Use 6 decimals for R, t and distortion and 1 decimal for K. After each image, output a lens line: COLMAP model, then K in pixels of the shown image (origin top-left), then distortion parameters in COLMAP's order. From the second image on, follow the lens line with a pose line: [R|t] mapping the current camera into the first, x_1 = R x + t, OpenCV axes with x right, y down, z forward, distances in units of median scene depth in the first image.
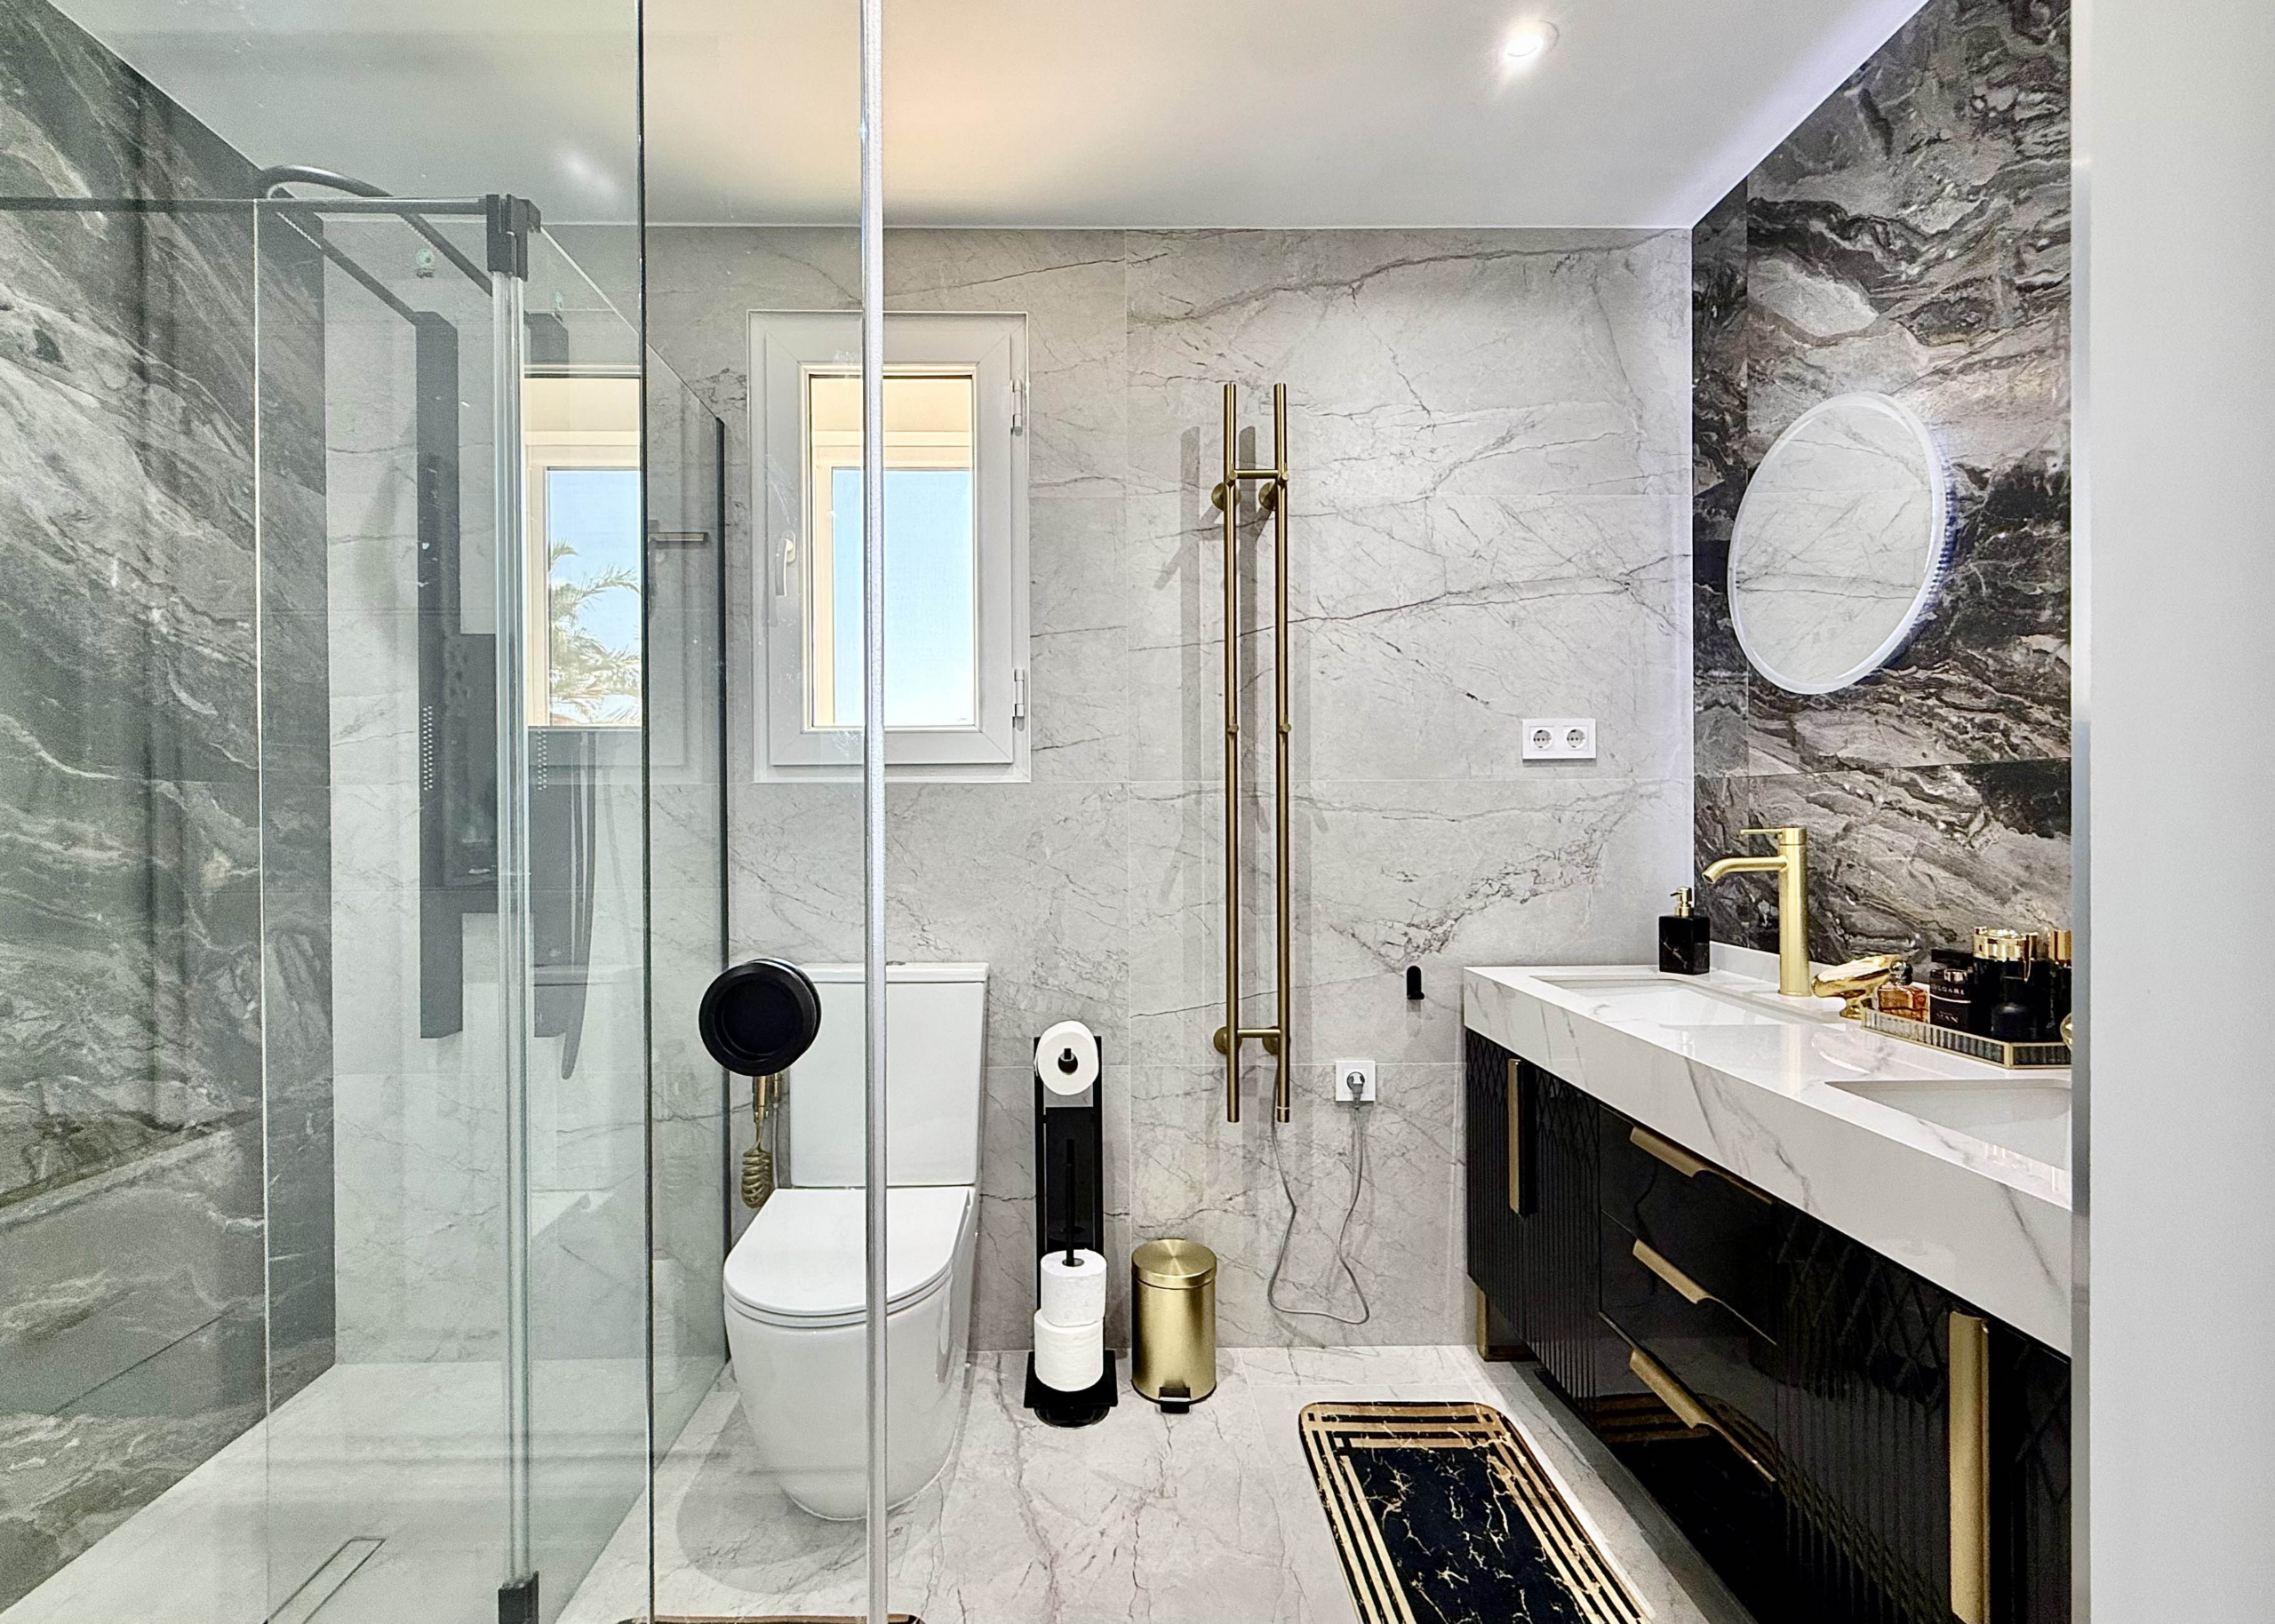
lens RADIAL K [[1008.8, 0, 1121.5], [0, 1008.8, 823.8], [0, 0, 1]] dist [0.003327, -0.001879]
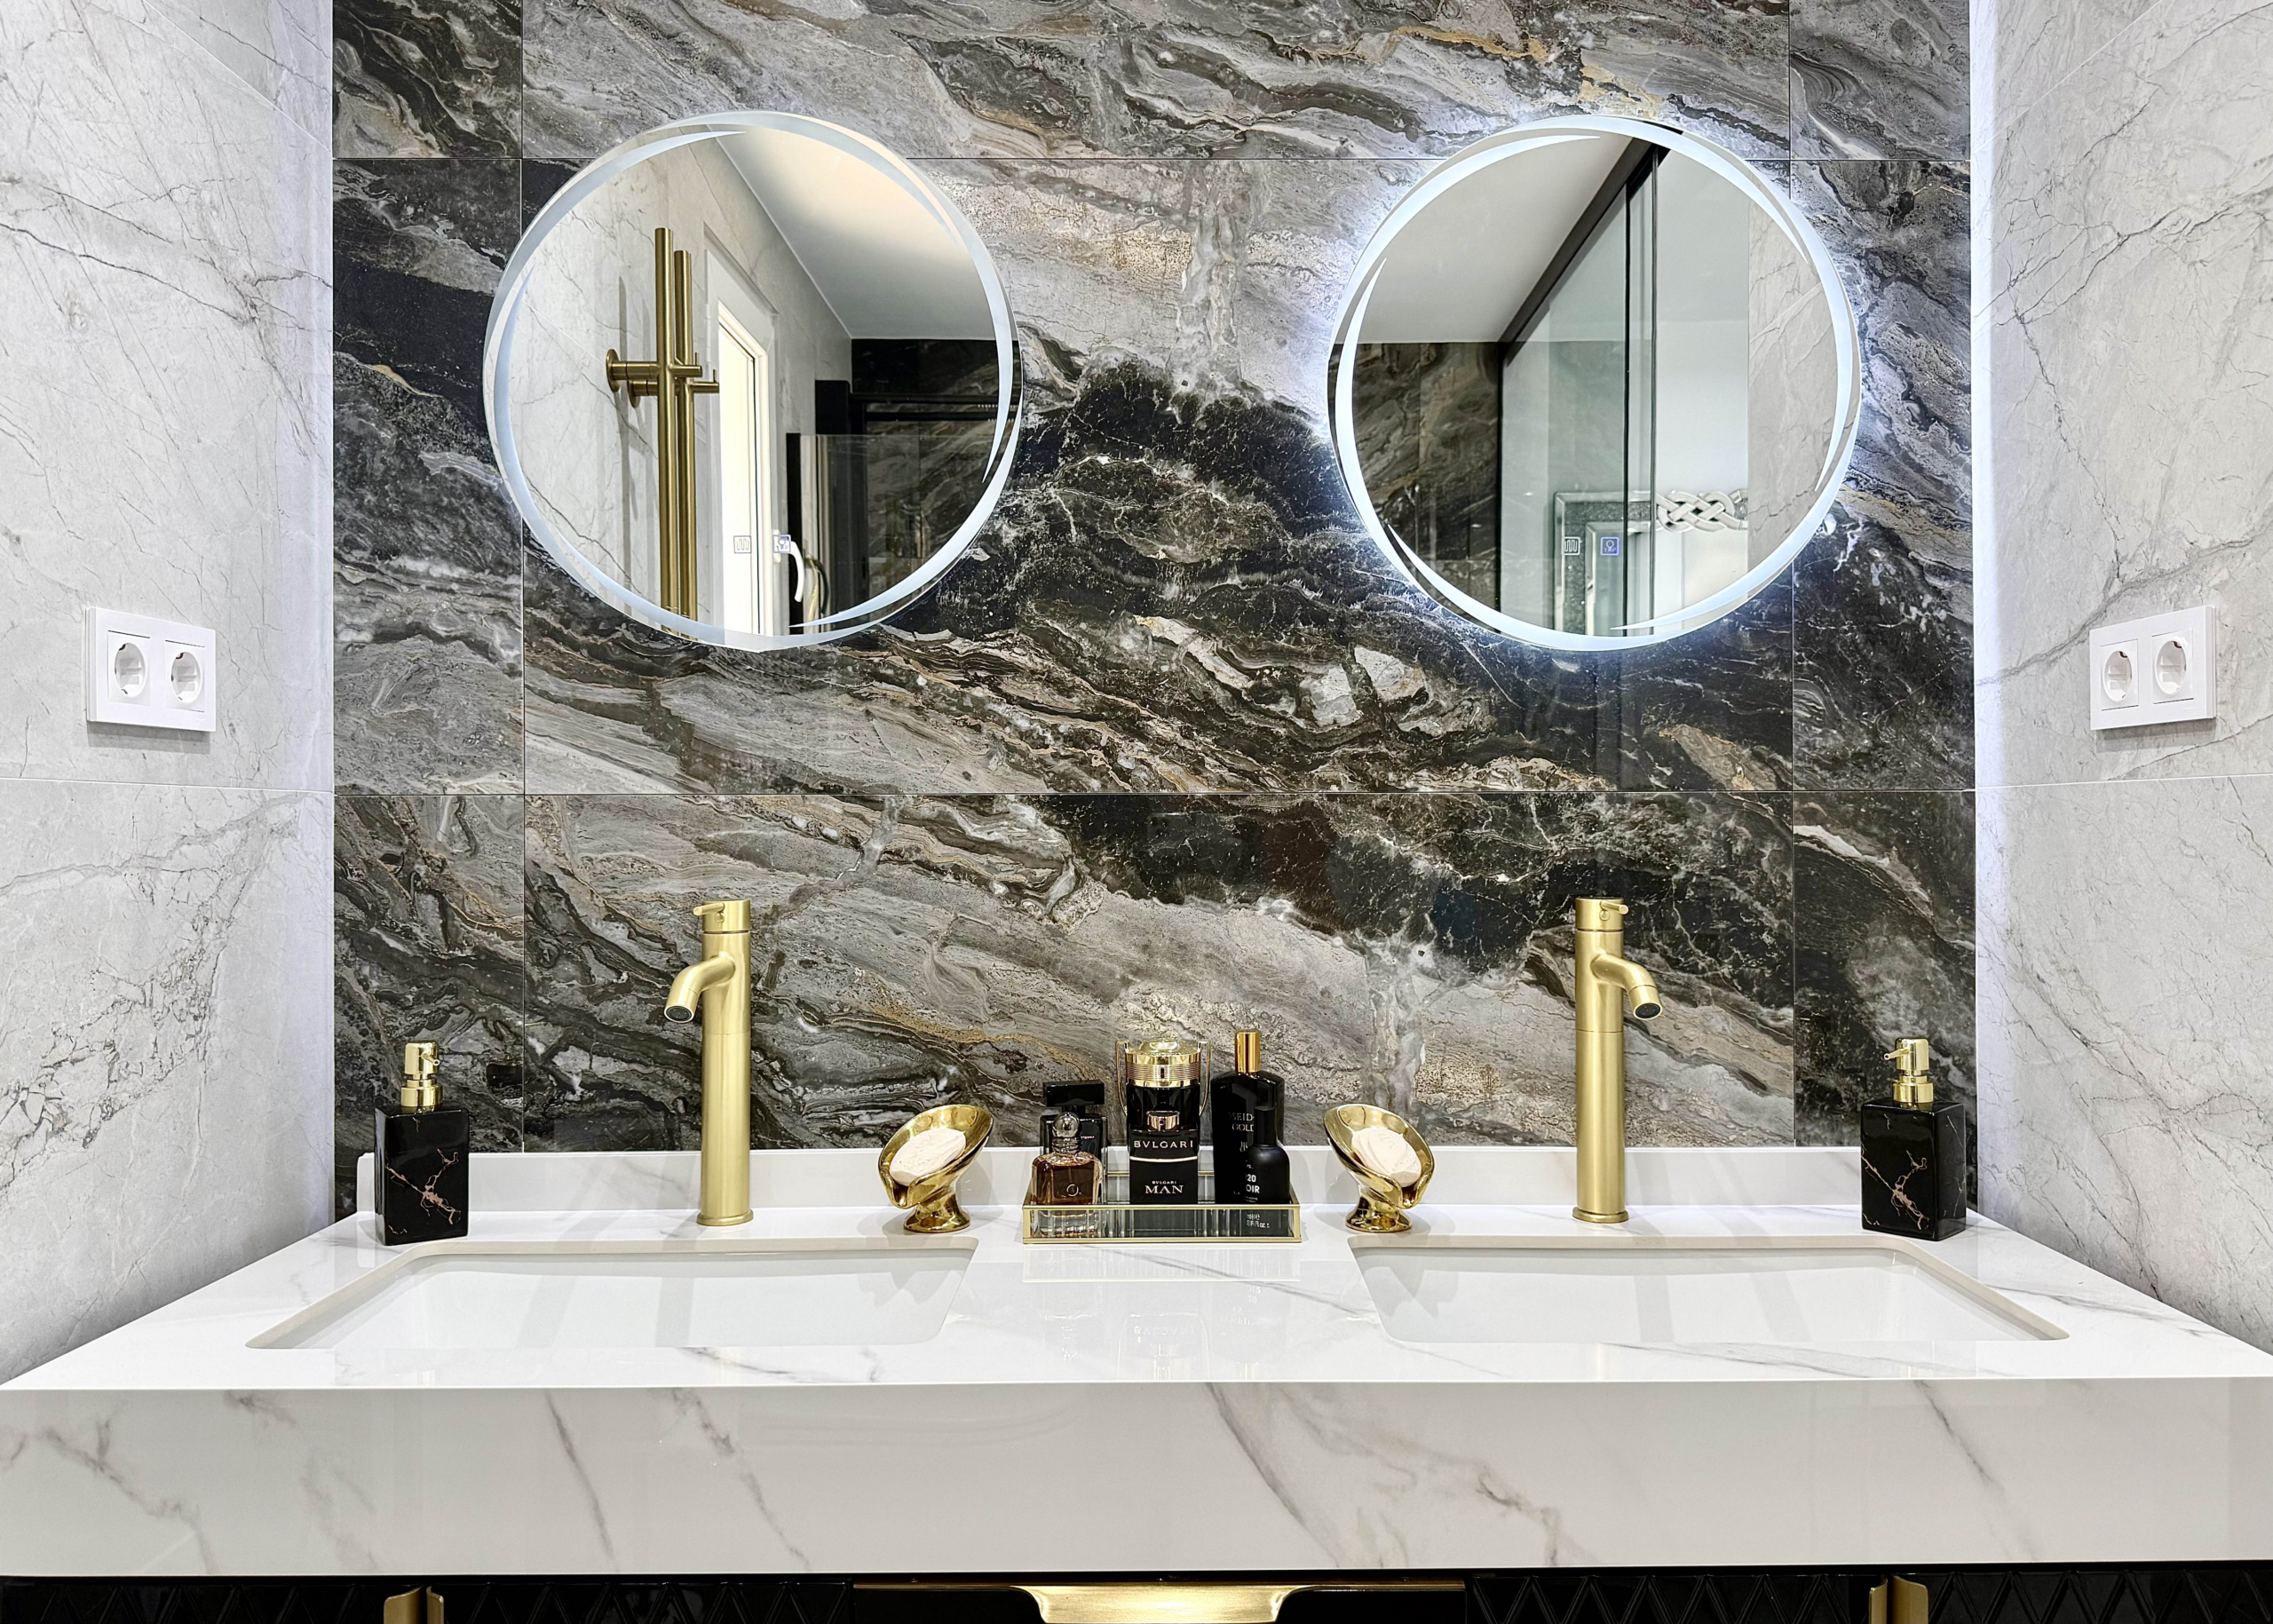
lens RADIAL K [[1659.4, 0, 1092.2], [0, 1659.4, 837.0], [0, 0, 1]] dist [0.013533, -0.016115]
pose [[0.032930, -0.011543, 0.999391, -0.210246], [0.009868, 0.999888, 0.011223, -0.039712], [-0.999409, 0.009492, 0.033040, 0.857570]]
